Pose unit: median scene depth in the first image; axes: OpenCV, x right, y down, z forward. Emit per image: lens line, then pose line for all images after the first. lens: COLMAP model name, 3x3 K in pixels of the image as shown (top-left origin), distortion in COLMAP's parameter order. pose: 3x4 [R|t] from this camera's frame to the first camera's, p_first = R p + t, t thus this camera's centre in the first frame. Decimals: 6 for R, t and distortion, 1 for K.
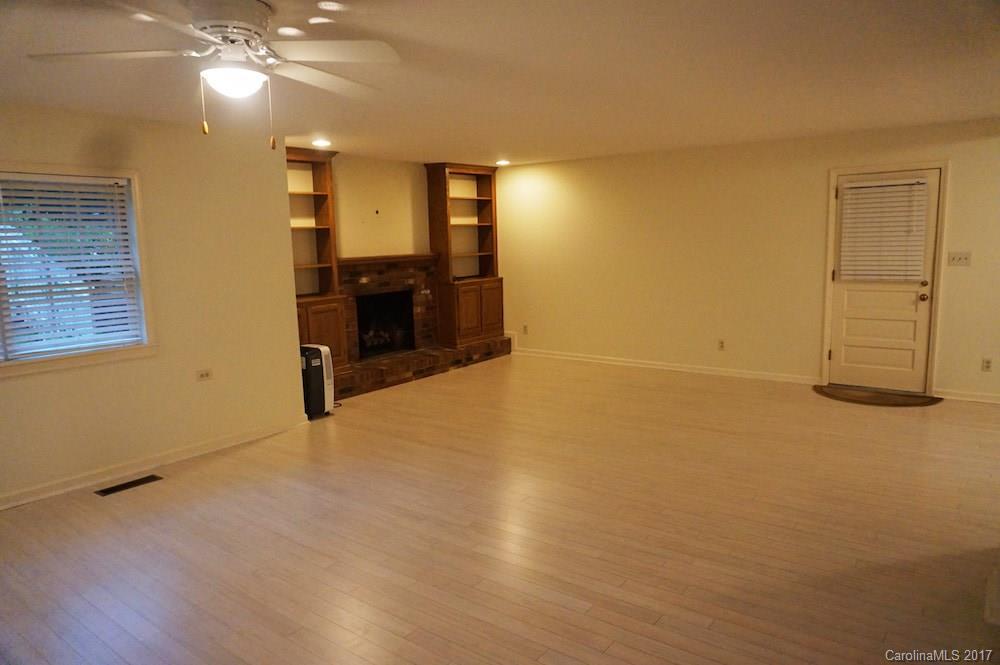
lens RADIAL K [[665.8, 0, 500.0], [0, 665.8, 332.5], [0, 0, 1]] dist [-0.032742, 0.001198]
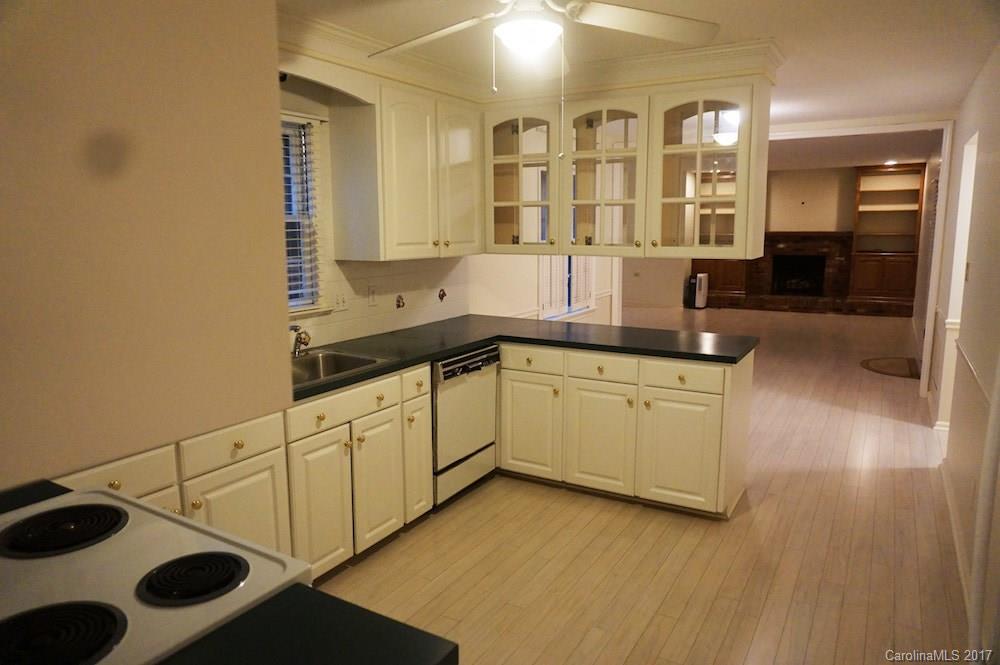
lens RADIAL K [[665.8, 0, 500.0], [0, 665.8, 332.5], [0, 0, 1]] dist [-0.032742, 0.001198]
pose [[0.125493, 0.178385, -0.975925, 1.263485], [-0.143109, 0.976669, 0.160118, -0.030824], [0.981718, 0.119570, 0.148094, 0.111216]]
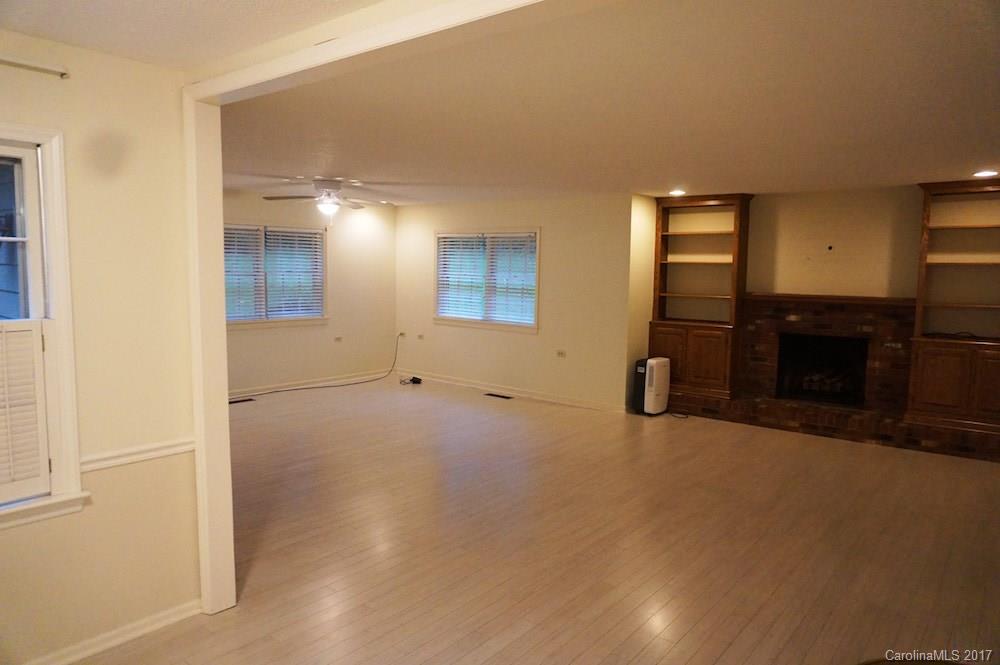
lens RADIAL K [[677.6, 0, 500.0], [0, 677.6, 332.5], [0, 0, 1]] dist [0.006060, 0.002905]
pose [[-0.019832, 0.118616, -0.992742, 0.757380], [-0.164743, 0.978977, 0.120262, -0.102323], [0.986137, 0.165932, 0.000126, 0.559243]]
